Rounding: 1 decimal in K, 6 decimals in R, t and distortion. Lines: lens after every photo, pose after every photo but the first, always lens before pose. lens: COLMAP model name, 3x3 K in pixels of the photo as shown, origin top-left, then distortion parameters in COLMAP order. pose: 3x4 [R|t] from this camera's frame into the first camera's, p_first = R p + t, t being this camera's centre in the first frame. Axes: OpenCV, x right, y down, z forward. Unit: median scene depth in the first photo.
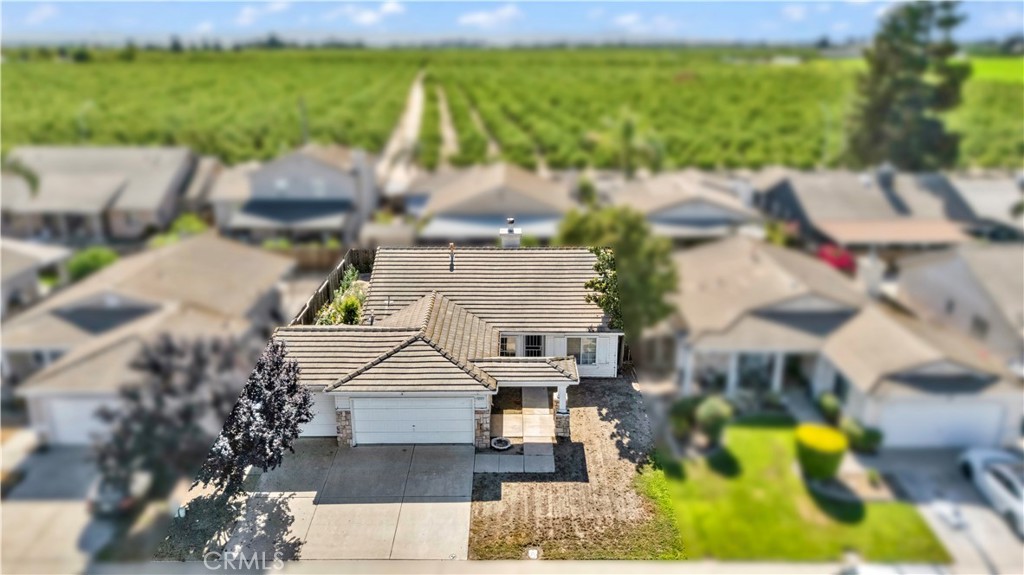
lens RADIAL K [[748.3, 0, 511.3], [0, 748.3, 284.6], [0, 0, 1]] dist [0.011137, -0.004412]
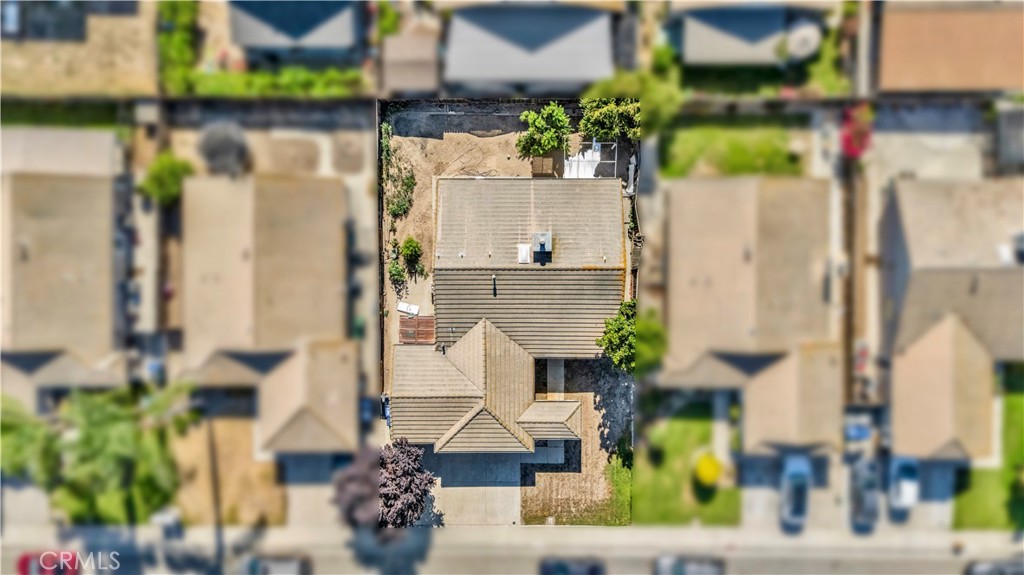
lens RADIAL K [[748.3, 0, 512.6], [0, 748.3, 285.5], [0, 0, 1]] dist [0.011137, -0.004412]
pose [[0.999981, -0.002536, -0.005679, -0.052457], [0.006185, 0.309449, 0.950896, -1.503750], [-0.000655, -0.950913, 0.309459, 0.758643]]
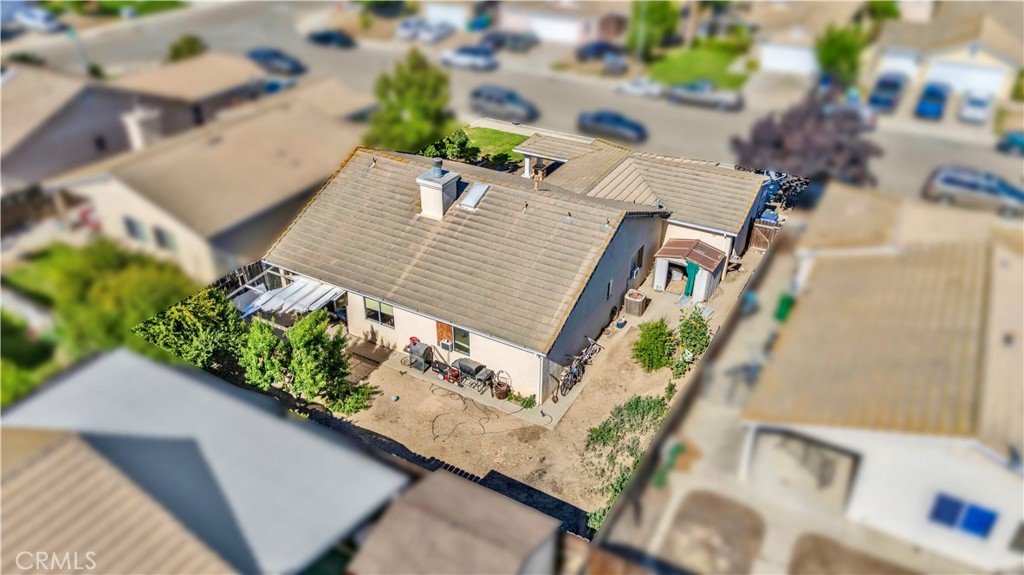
lens RADIAL K [[748.3, 0, 512.9], [0, 748.3, 290.2], [0, 0, 1]] dist [0.011137, -0.004412]
pose [[-0.871208, -0.259340, 0.416820, -0.496385], [0.150960, 0.666401, 0.730152, -0.651750], [-0.467127, 0.699037, -0.541424, 1.858641]]
